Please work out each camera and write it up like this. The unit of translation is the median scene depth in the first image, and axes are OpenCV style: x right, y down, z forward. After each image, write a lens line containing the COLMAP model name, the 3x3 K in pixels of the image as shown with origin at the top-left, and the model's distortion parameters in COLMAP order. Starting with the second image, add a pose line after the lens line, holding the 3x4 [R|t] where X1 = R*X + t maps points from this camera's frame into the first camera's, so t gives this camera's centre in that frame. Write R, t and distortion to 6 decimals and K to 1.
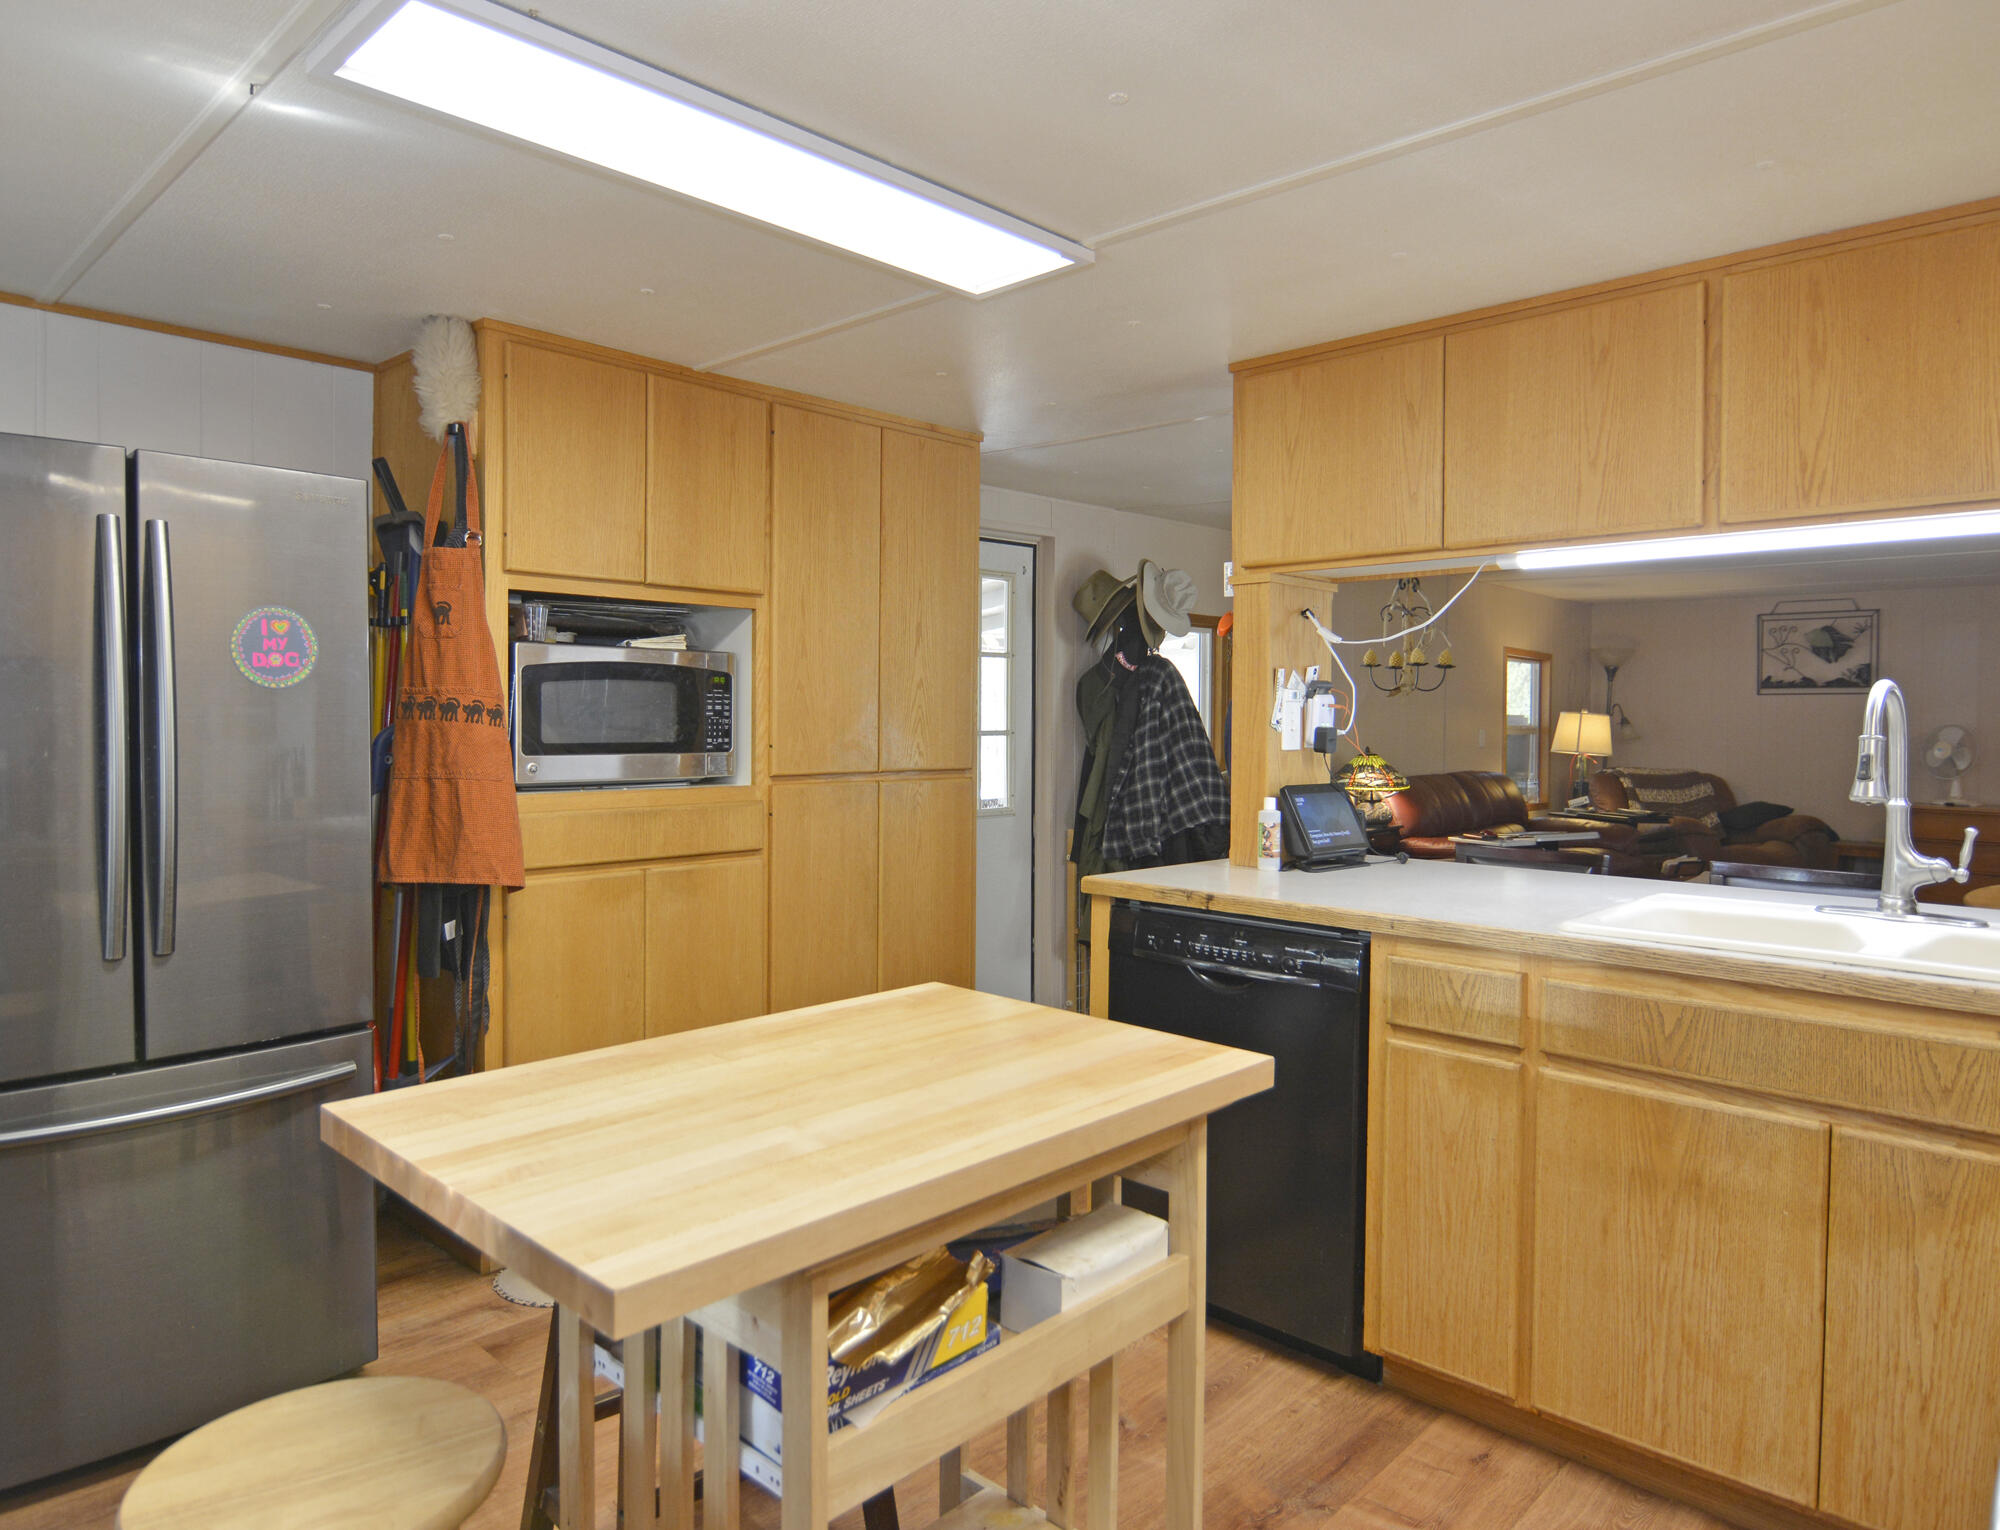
lens RADIAL K [[1276.4, 0, 994.7], [0, 1276.4, 747.3], [0, 0, 1]] dist [-0.001085, -0.002625]
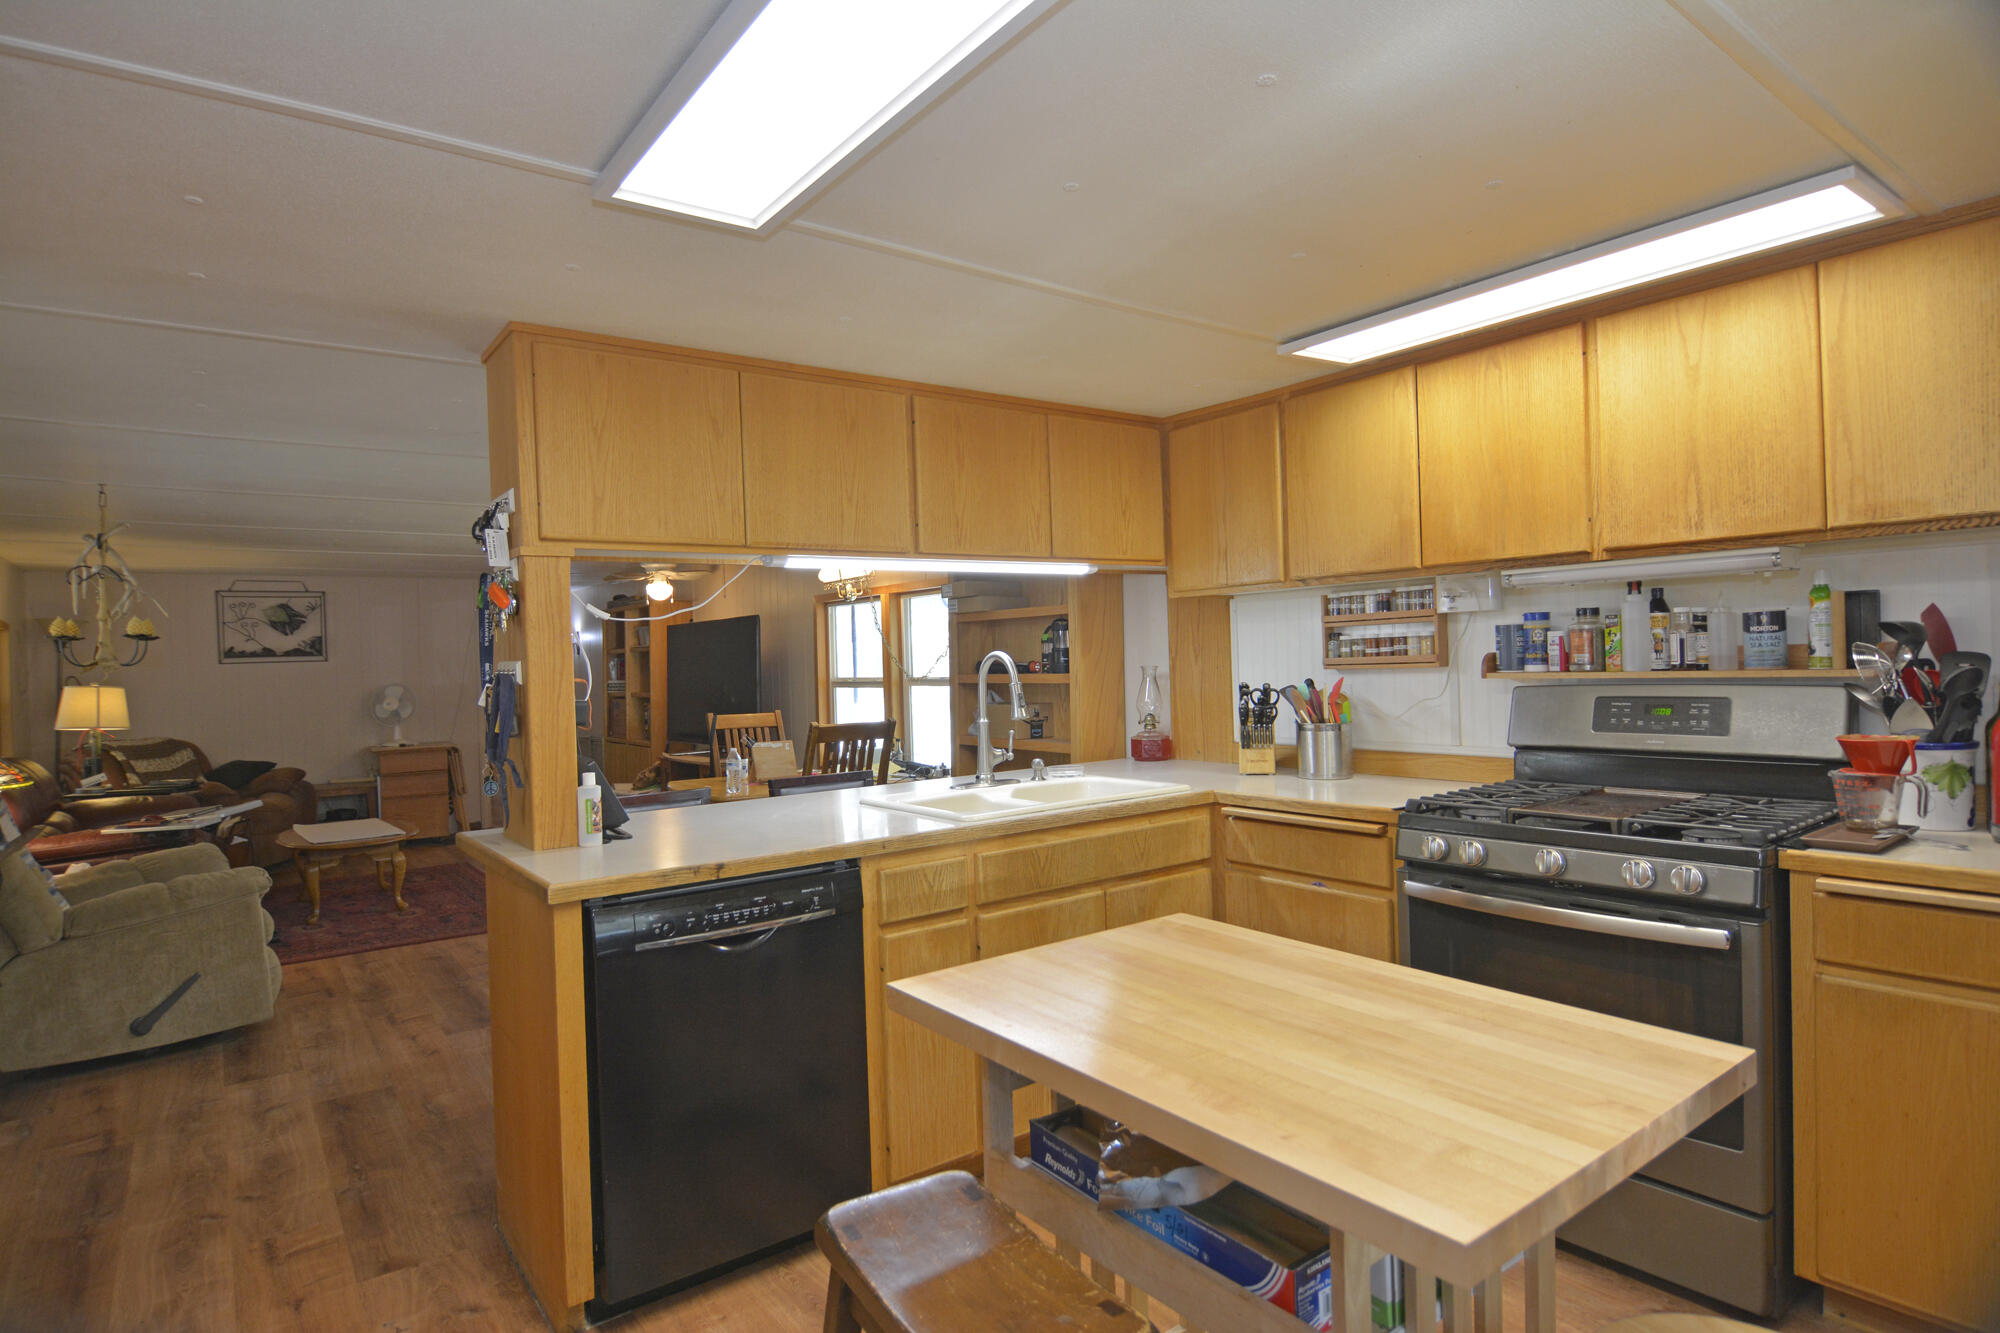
lens RADIAL K [[1069.0, 0, 996.5], [0, 1069.0, 668.7], [0, 0, 1]] dist [-0.006632, -0.002871]
pose [[0.157365, -0.024064, 0.987247, -0.646879], [0.056771, 0.998270, 0.015283, -0.042702], [-0.985907, 0.053642, 0.158459, 0.637062]]
